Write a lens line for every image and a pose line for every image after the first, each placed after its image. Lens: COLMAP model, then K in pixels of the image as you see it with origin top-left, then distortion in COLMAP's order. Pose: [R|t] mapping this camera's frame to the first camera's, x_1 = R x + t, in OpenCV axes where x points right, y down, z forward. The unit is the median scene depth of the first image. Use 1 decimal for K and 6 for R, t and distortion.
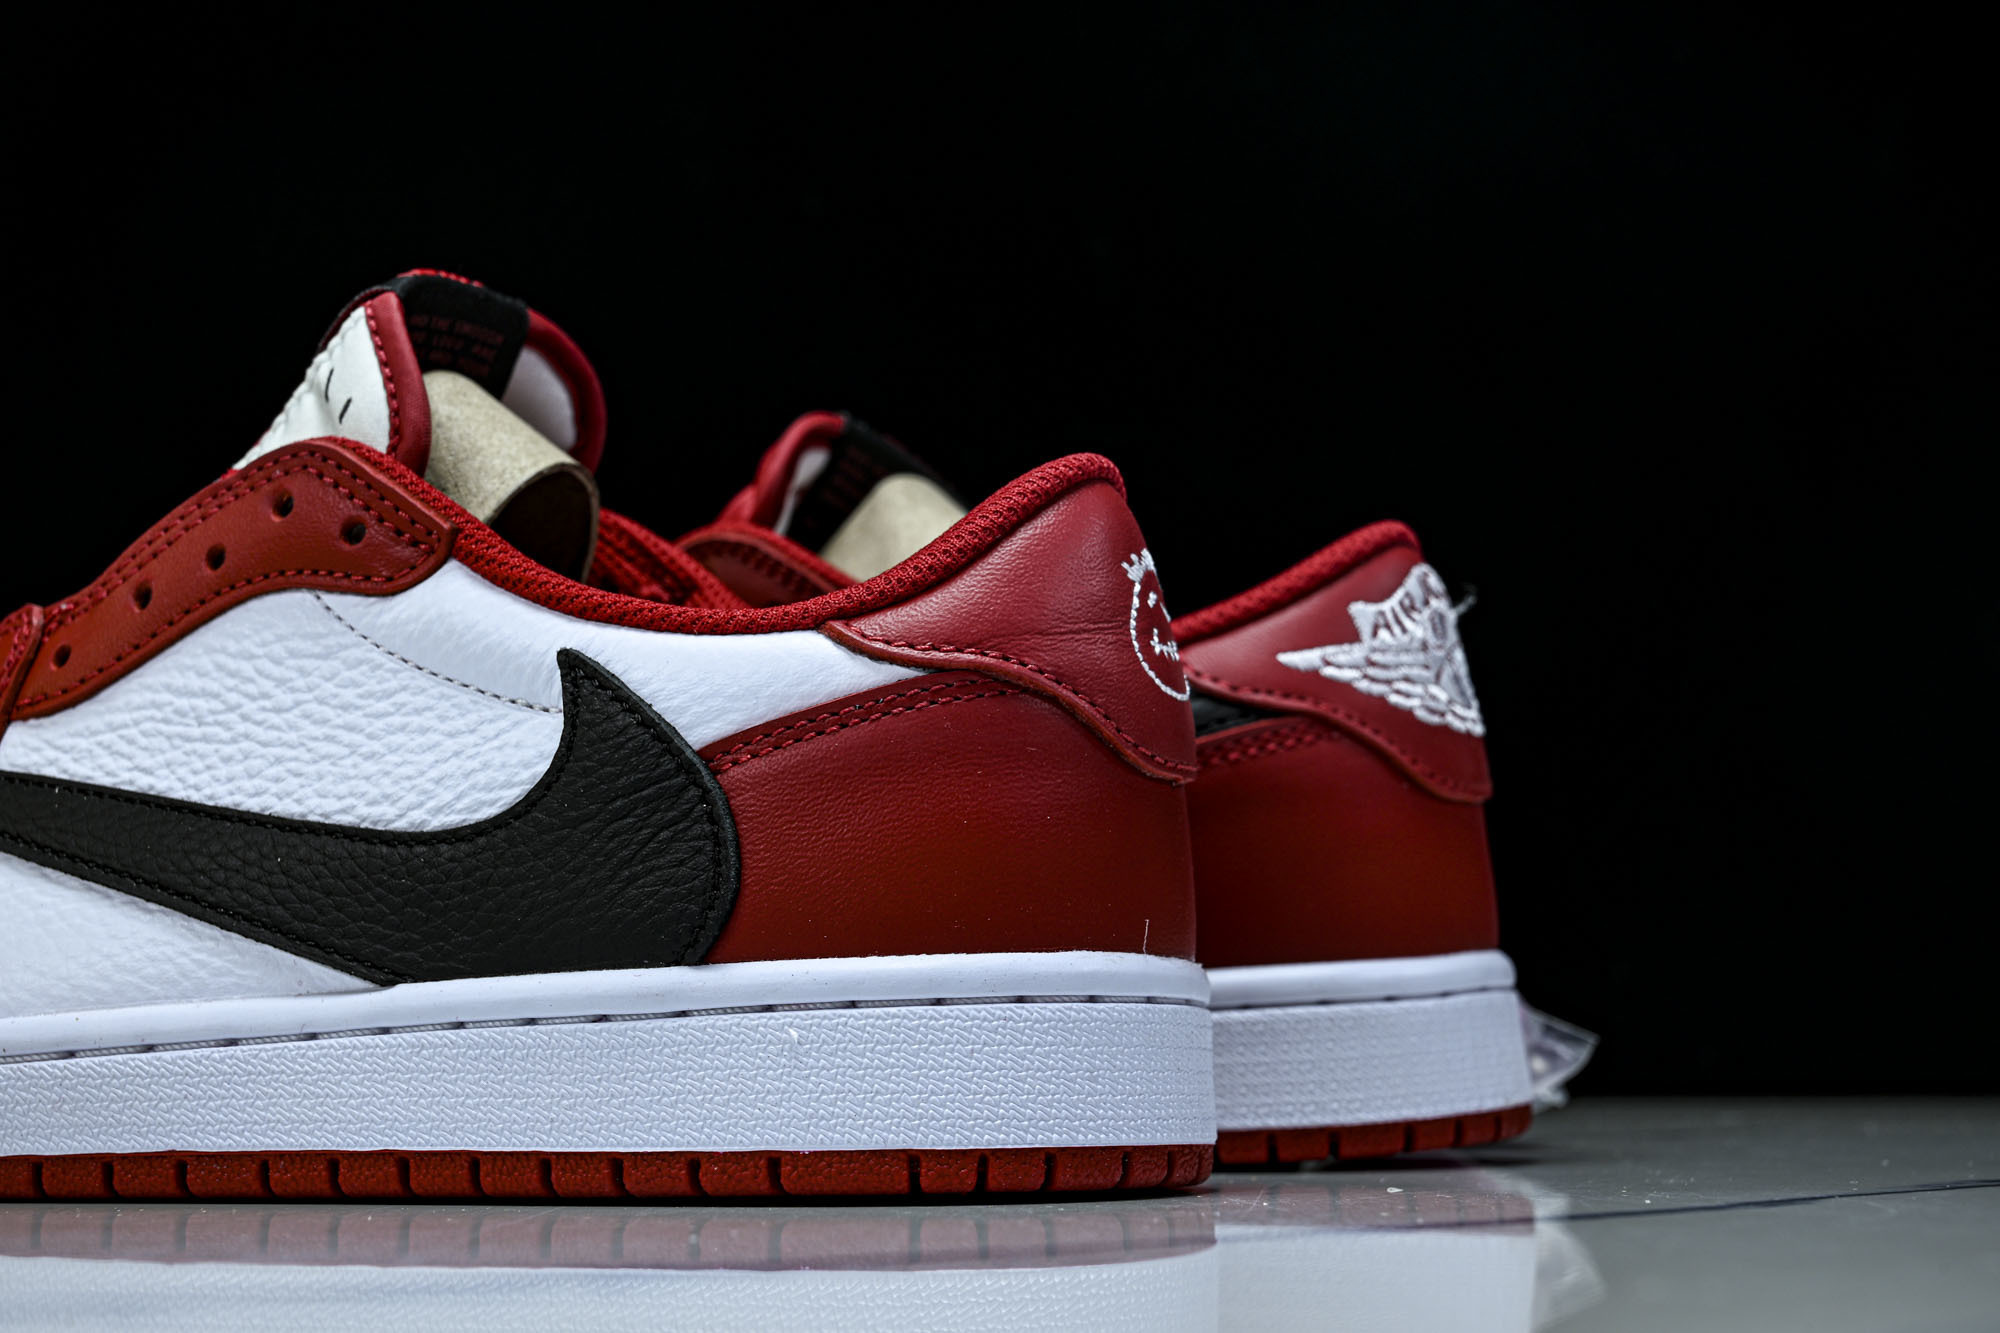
lens RADIAL K [[3453.8, 0, 1000.0], [0, 3453.8, 666.5], [0, 0, 1]] dist [0.005297, 0.111156]
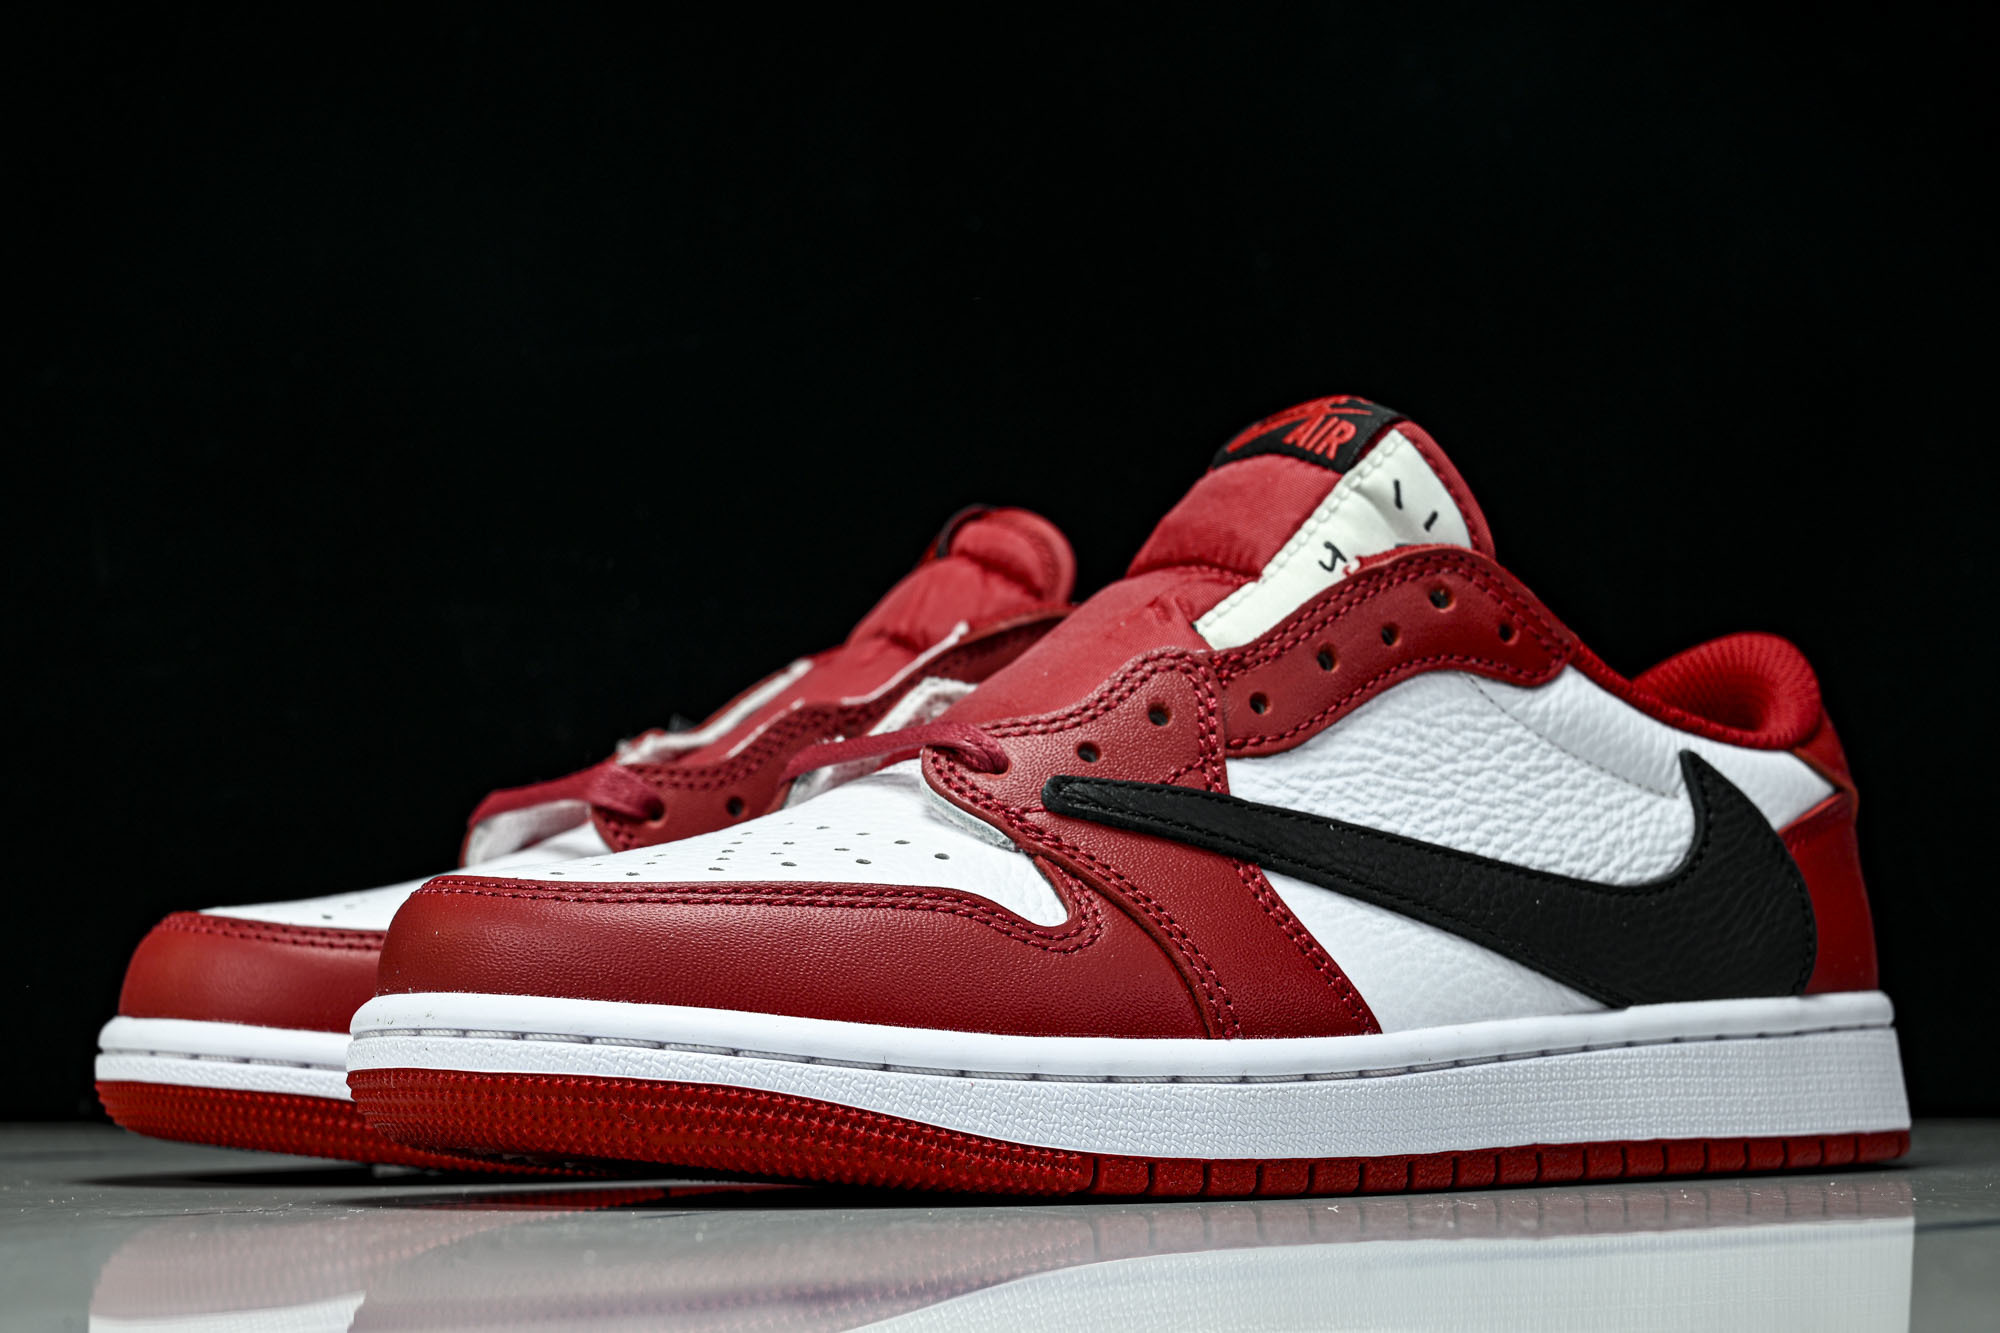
lens RADIAL K [[3453.8, 0, 1000.0], [0, 3453.8, 666.5], [0, 0, 1]] dist [0.005297, 0.111156]
pose [[0.522090, 0.104968, 0.846407, -1.310439], [-0.078601, 0.994096, -0.074801, 0.077985], [-0.849261, -0.027476, 0.527258, 0.520000]]
